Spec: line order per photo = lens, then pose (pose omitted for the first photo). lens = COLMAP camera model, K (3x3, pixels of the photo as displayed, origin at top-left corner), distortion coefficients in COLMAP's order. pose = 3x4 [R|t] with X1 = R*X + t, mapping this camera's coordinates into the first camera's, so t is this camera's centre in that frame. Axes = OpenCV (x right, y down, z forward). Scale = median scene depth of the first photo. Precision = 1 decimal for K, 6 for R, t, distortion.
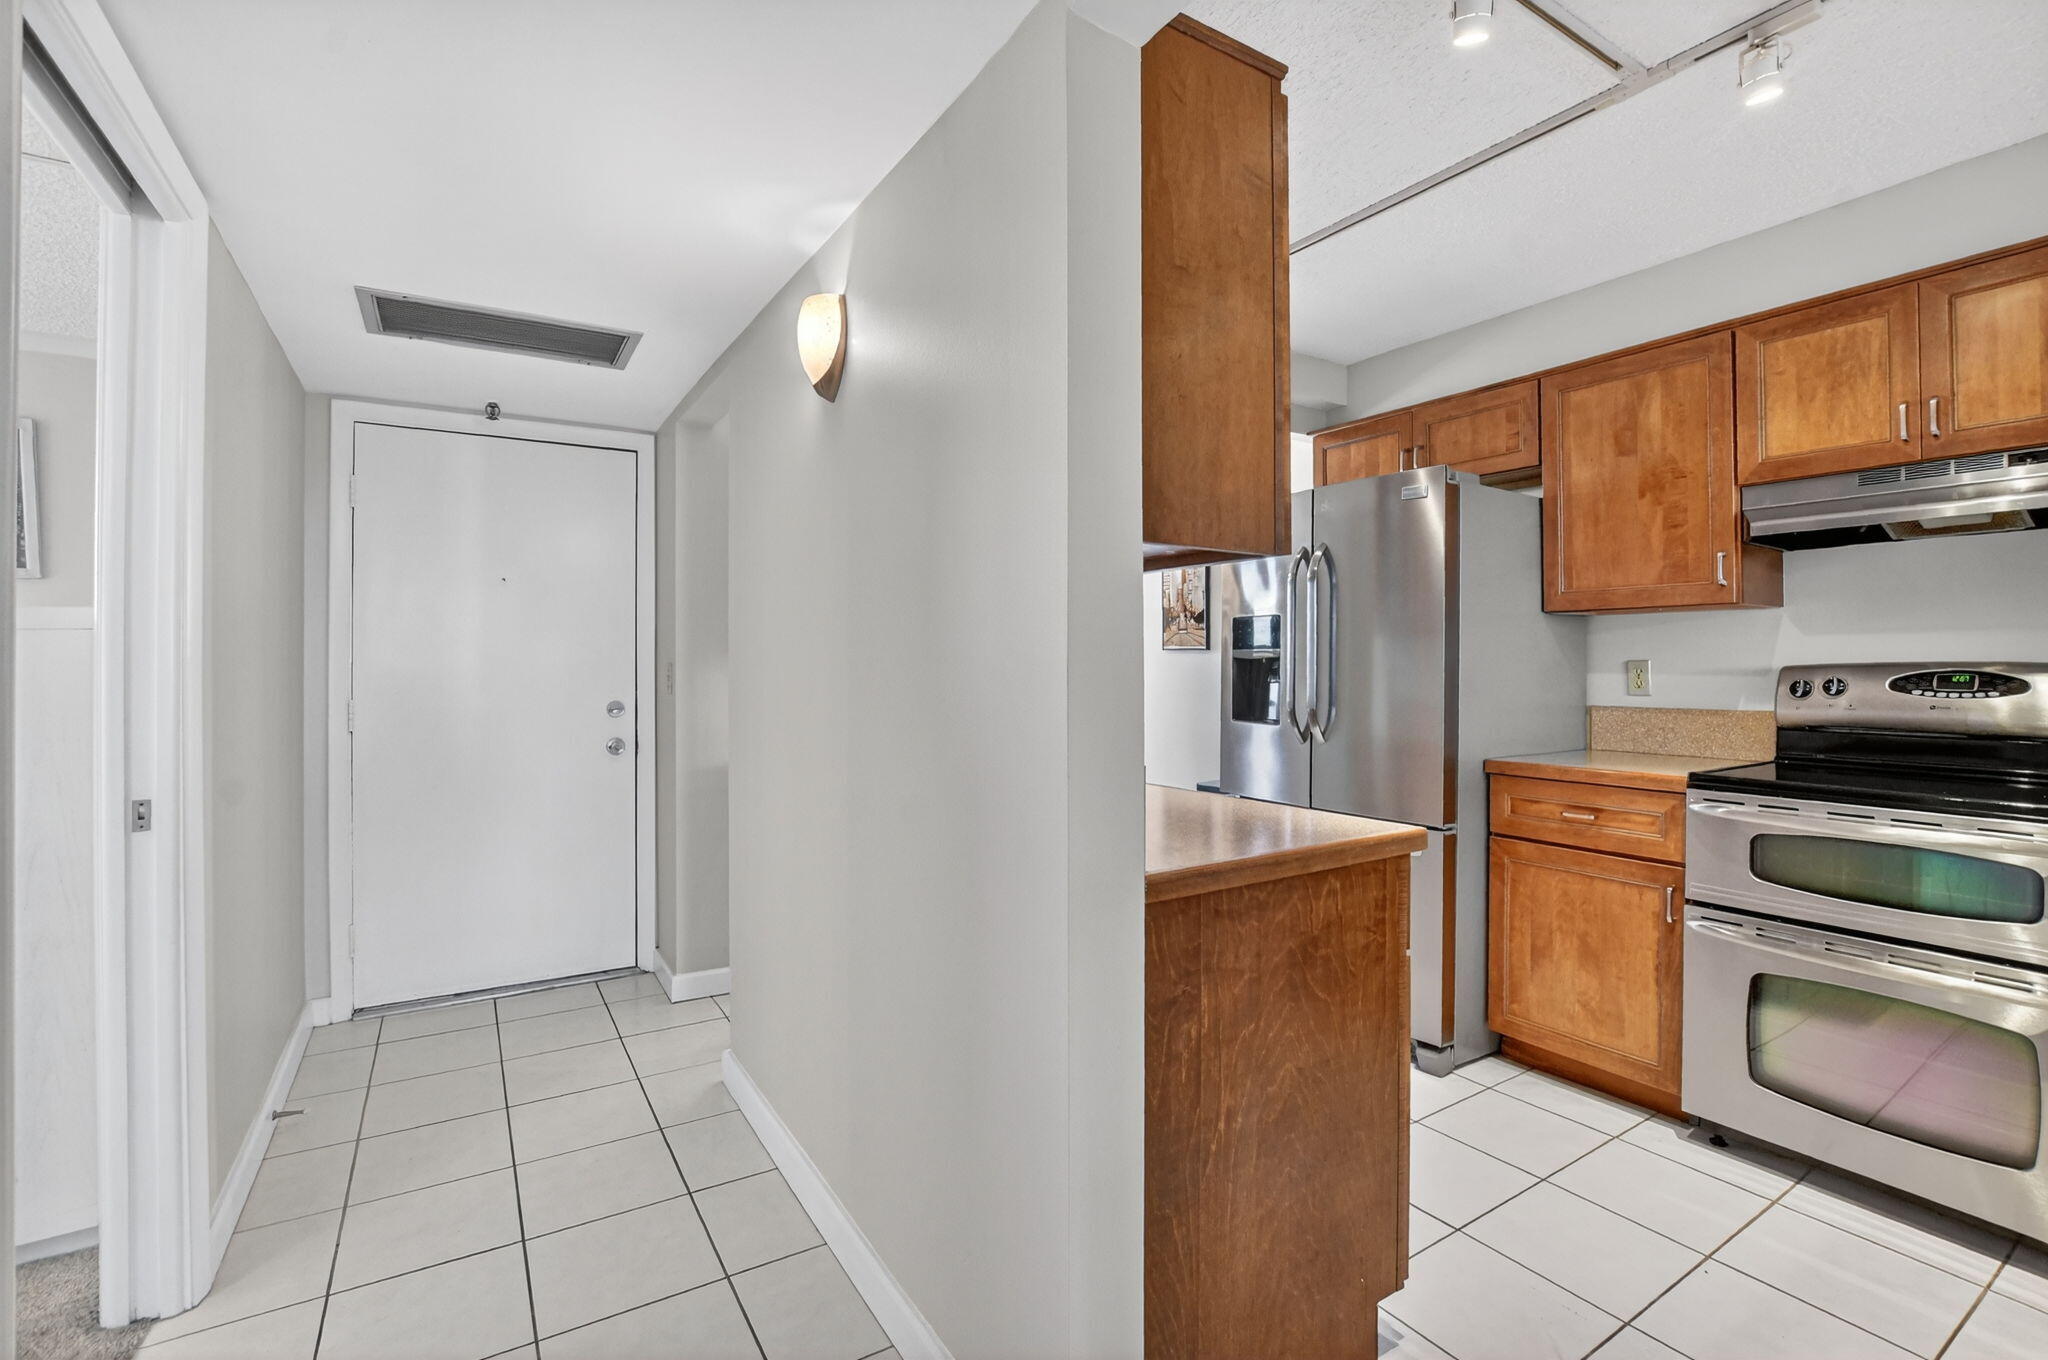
lens RADIAL K [[920.8, 0, 1023.3], [0, 920.8, 630.6], [0, 0, 1]] dist [-0.024750, -0.009691]
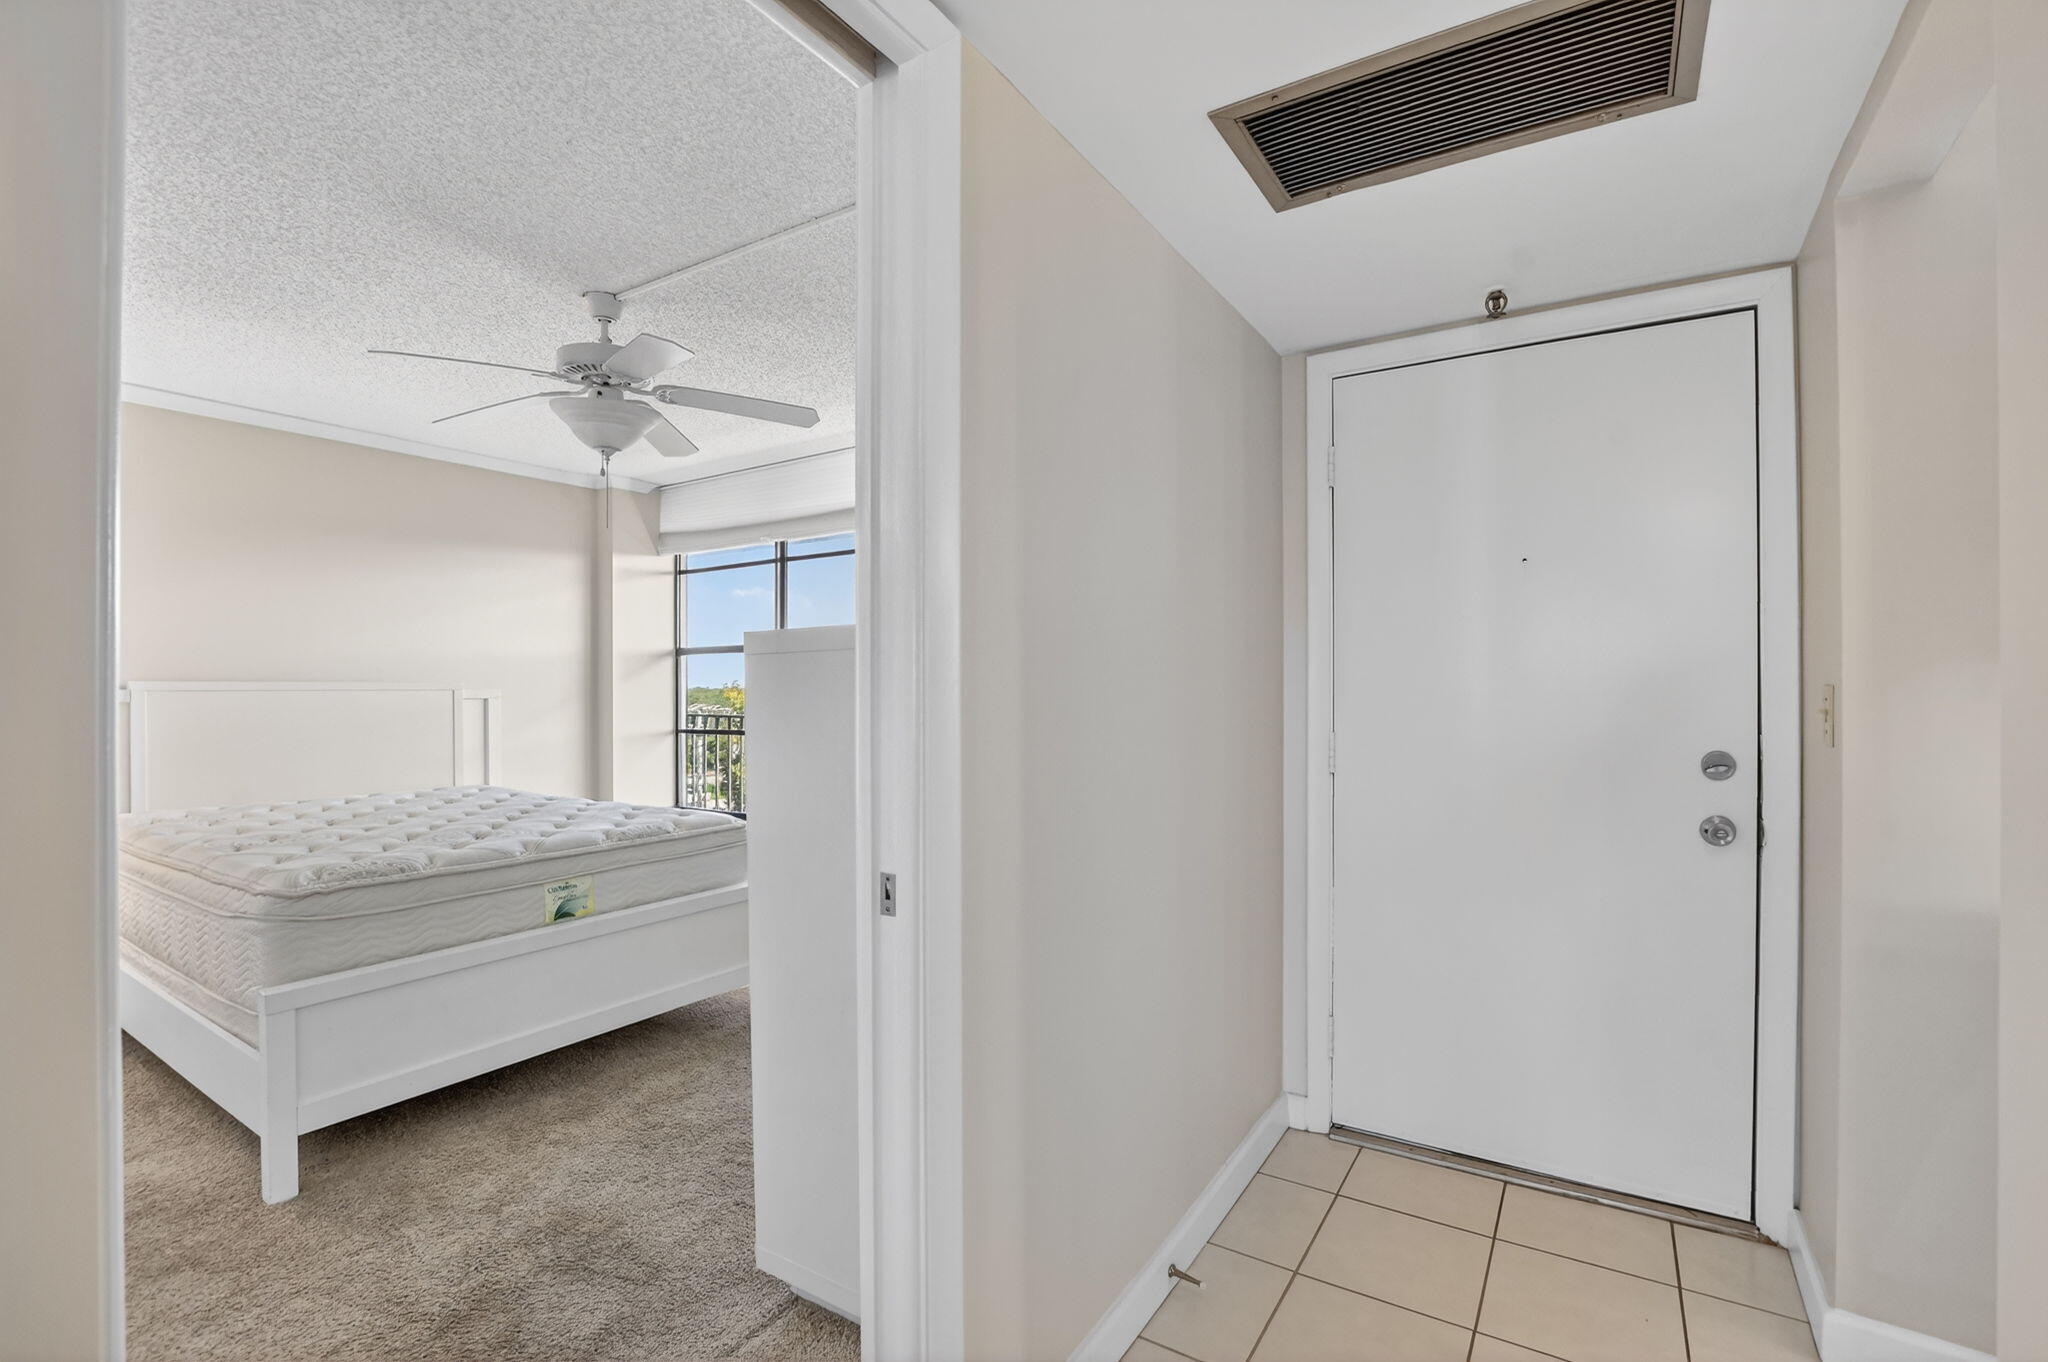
lens RADIAL K [[905.1, 0, 1028.2], [0, 905.1, 689.3], [0, 0, 1]] dist [-0.025554, -0.000151]
pose [[0.434735, 0.010666, -0.900495, -0.141140], [0.028269, 0.999275, 0.025483, 0.012587], [0.900115, -0.036535, 0.434118, 0.400187]]
